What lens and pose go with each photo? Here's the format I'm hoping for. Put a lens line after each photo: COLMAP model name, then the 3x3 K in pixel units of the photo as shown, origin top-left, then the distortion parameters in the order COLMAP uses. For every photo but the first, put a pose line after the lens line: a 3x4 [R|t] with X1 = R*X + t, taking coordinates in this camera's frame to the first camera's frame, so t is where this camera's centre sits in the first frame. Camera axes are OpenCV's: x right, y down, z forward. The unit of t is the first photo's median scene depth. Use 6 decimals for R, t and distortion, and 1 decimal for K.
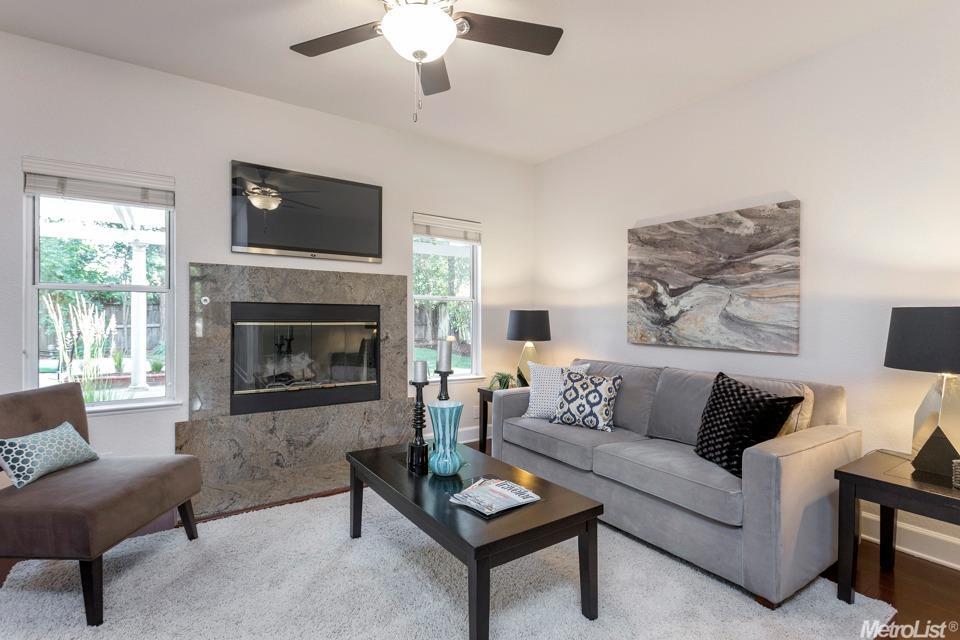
lens RADIAL K [[461.0, 0, 479.8], [0, 461.0, 317.8], [0, 0, 1]] dist [0.002316, 0.000613]
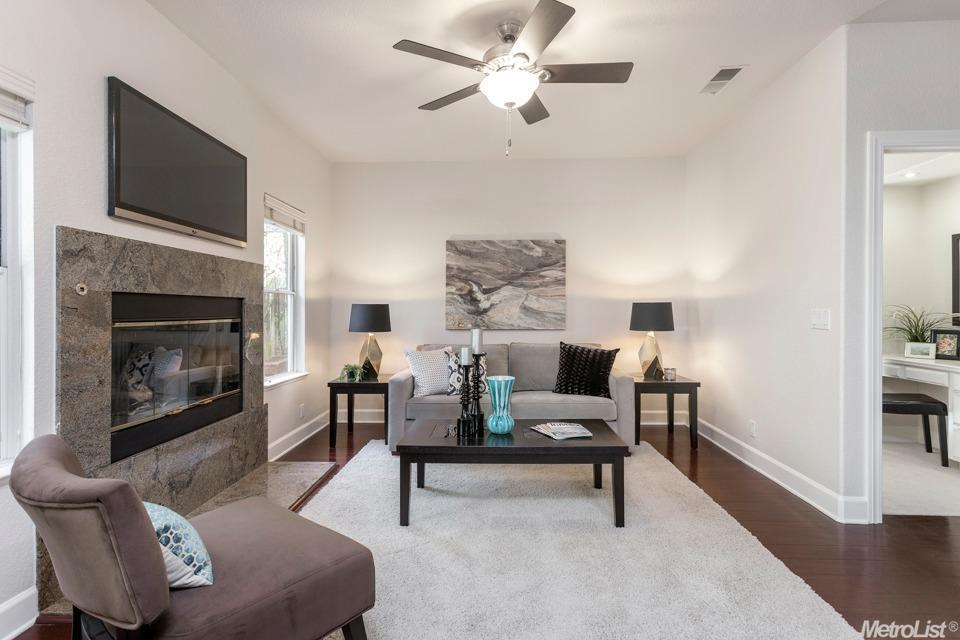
lens RADIAL K [[461.0, 0, 481.5], [0, 461.0, 315.0], [0, 0, 1]] dist [0.002316, 0.000613]
pose [[0.600640, -0.020678, 0.799252, -0.711199], [0.014226, 0.999784, 0.015175, -0.004031], [-0.799393, 0.002256, 0.600804, 0.173996]]
